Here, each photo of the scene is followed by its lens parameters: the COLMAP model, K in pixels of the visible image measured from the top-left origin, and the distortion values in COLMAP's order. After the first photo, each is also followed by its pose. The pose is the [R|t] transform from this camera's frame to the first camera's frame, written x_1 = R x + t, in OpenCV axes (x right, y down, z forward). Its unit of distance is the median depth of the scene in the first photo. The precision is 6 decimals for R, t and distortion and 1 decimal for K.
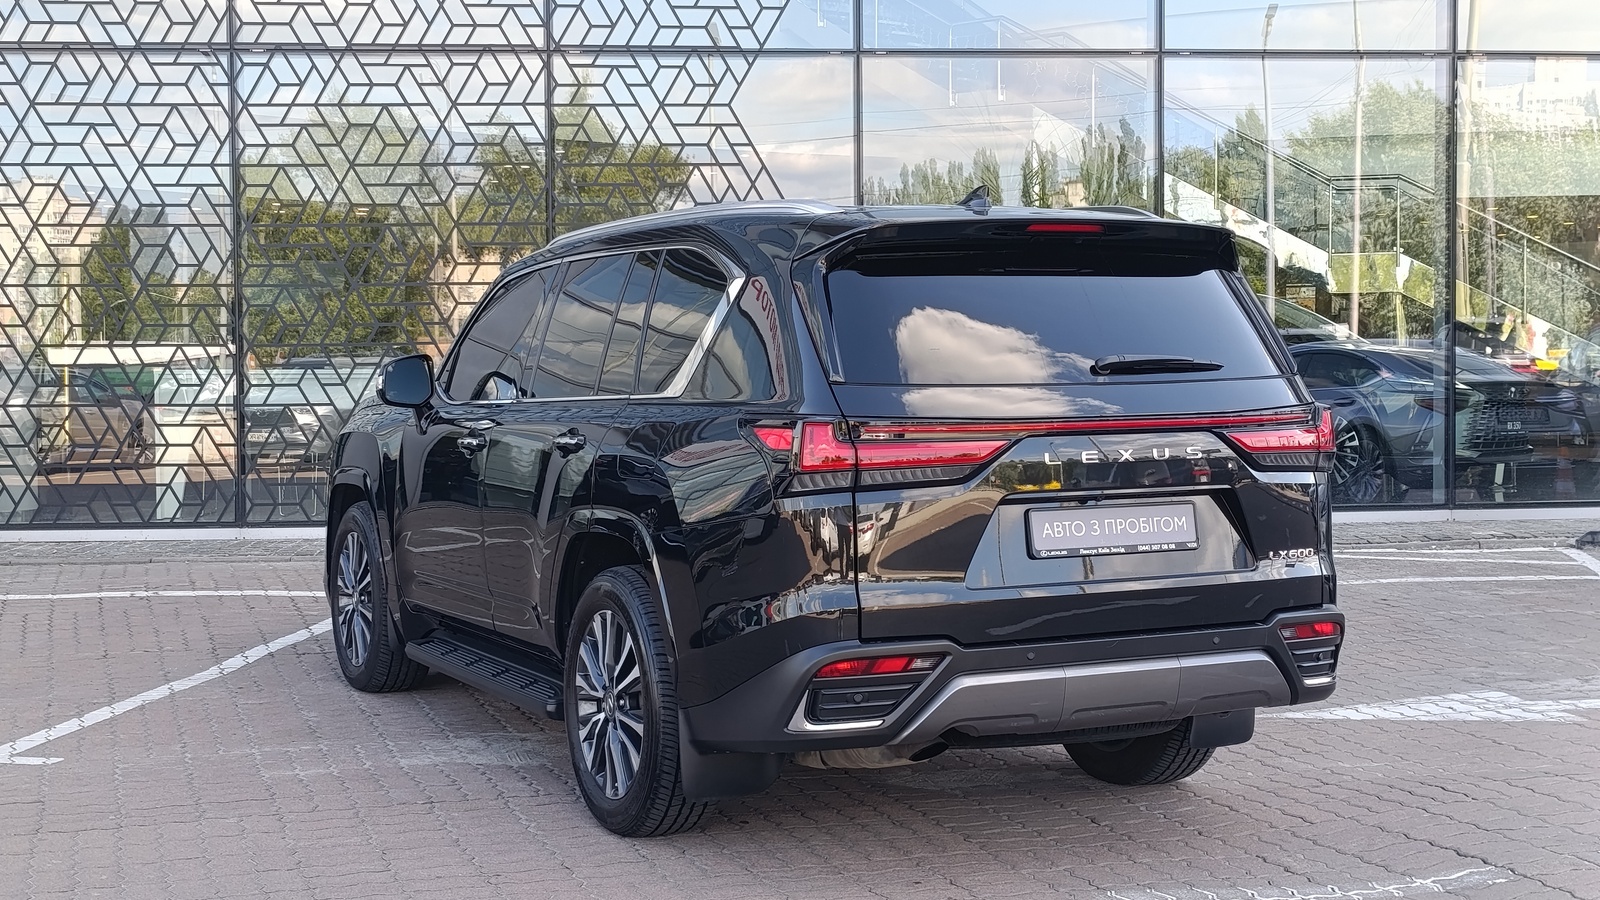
lens RADIAL K [[2108.7, 0, 732.5], [0, 2108.7, 430.7], [0, 0, 1]] dist [0.078890, -0.050649]
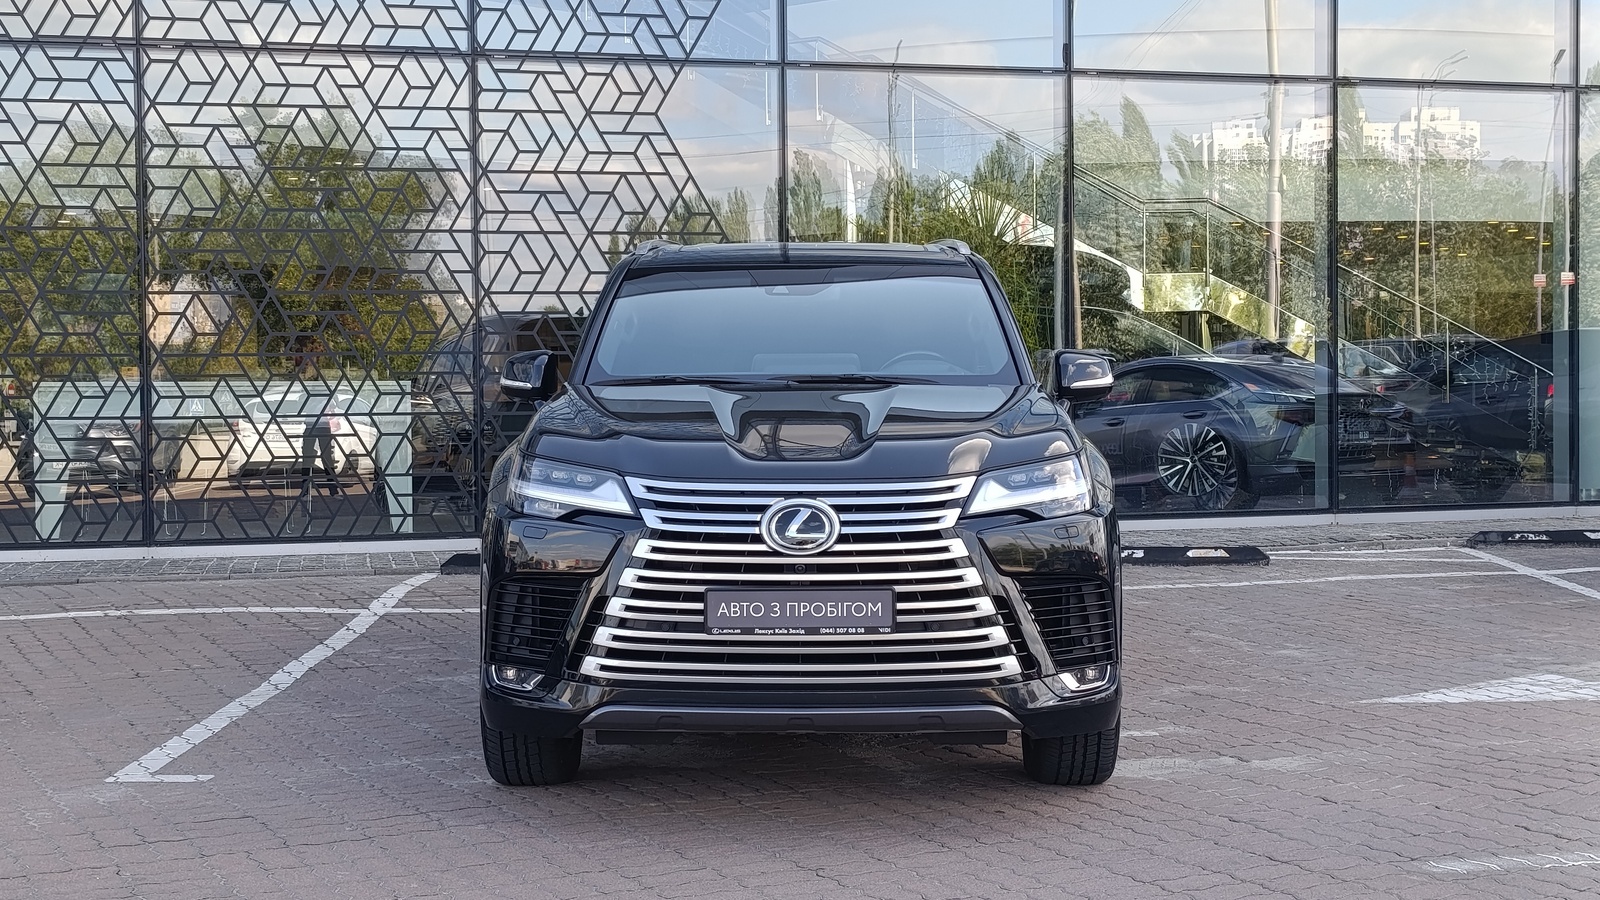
lens RADIAL K [[2148.0, 0, 713.6], [0, 2148.0, 454.3], [0, 0, 1]] dist [0.071170, -0.008614]
pose [[0.985869, -0.006118, 0.167409, -0.145026], [0.006283, 0.999980, -0.000451, 0.006380], [-0.167403, 0.001497, 0.985887, -0.001392]]
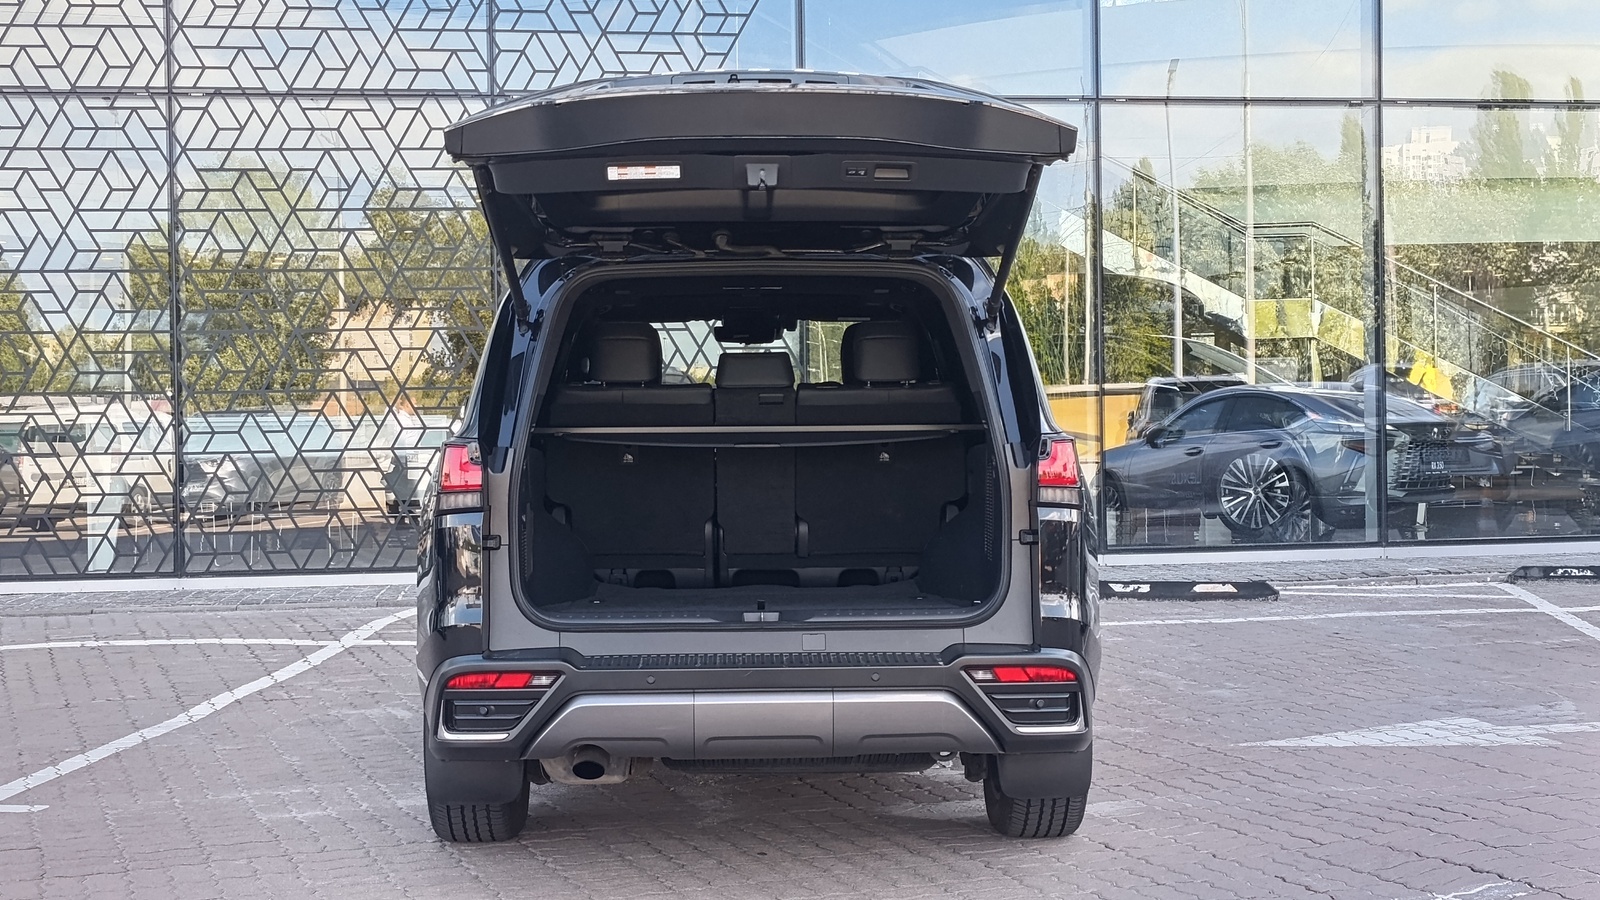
lens RADIAL K [[2114.2, 0, 738.8], [0, 2114.2, 446.8], [0, 0, 1]] dist [0.076187, -0.032298]
pose [[0.998339, -0.007090, 0.057172, -0.029230], [0.008145, 0.999800, -0.018246, 0.005157], [-0.057031, 0.018682, 0.998198, -0.002072]]
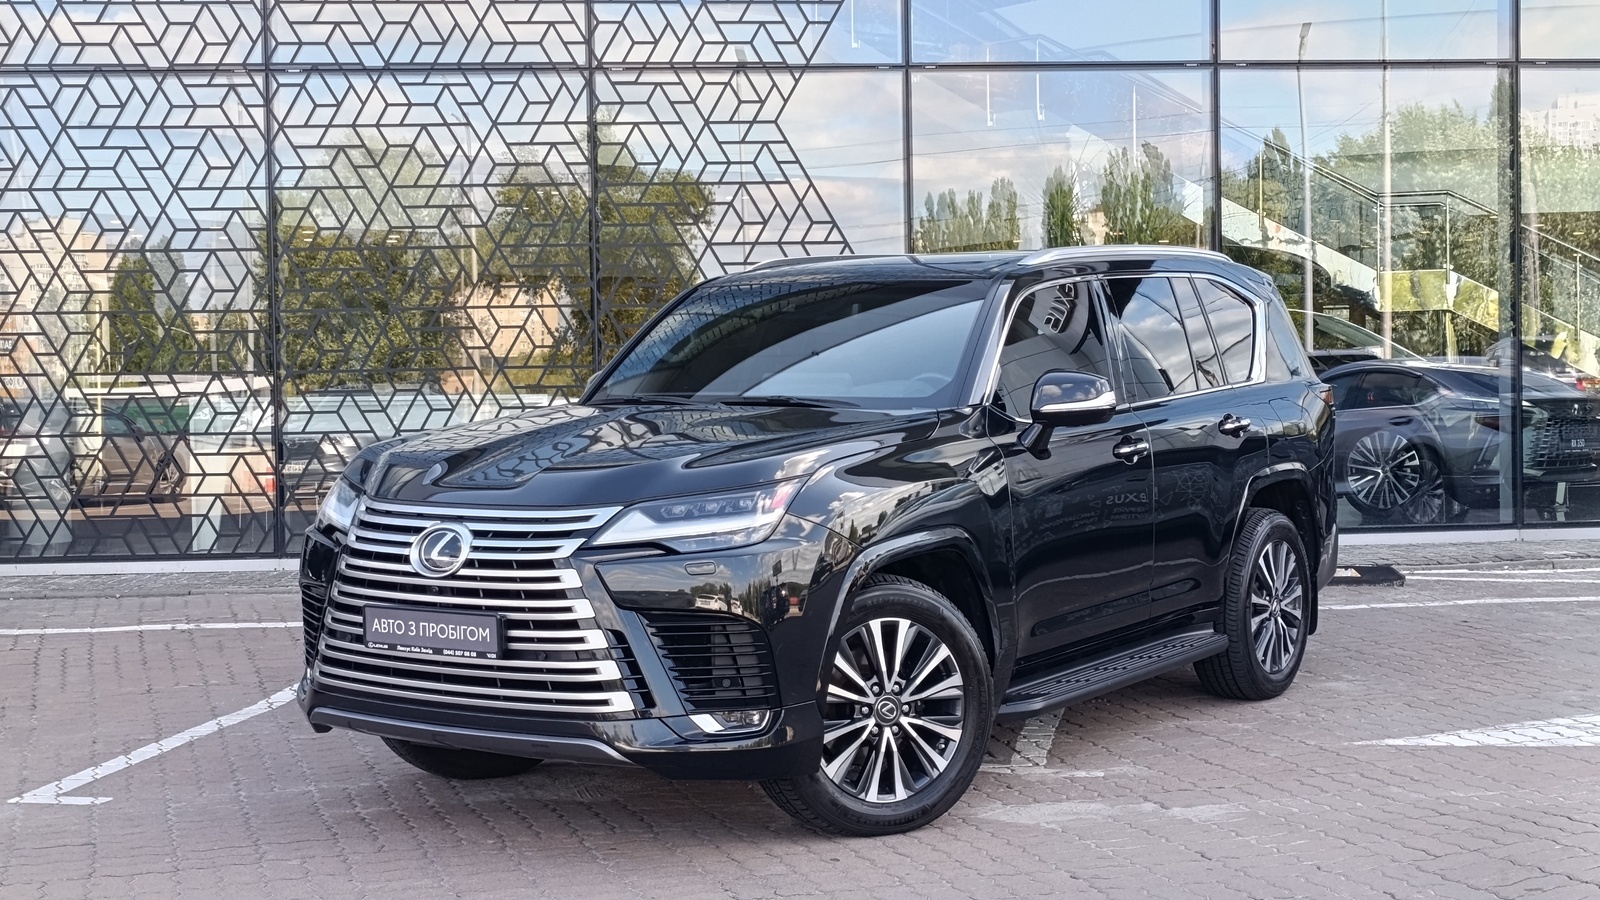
lens RADIAL K [[2103.6, 0, 746.9], [0, 2103.6, 448.2], [0, 0, 1]] dist [0.087908, -0.085686]
pose [[0.999958, -0.009028, -0.001796, -0.014443], [0.009016, 0.999940, -0.006167, 0.002839], [0.001851, 0.006150, 0.999979, 0.024586]]
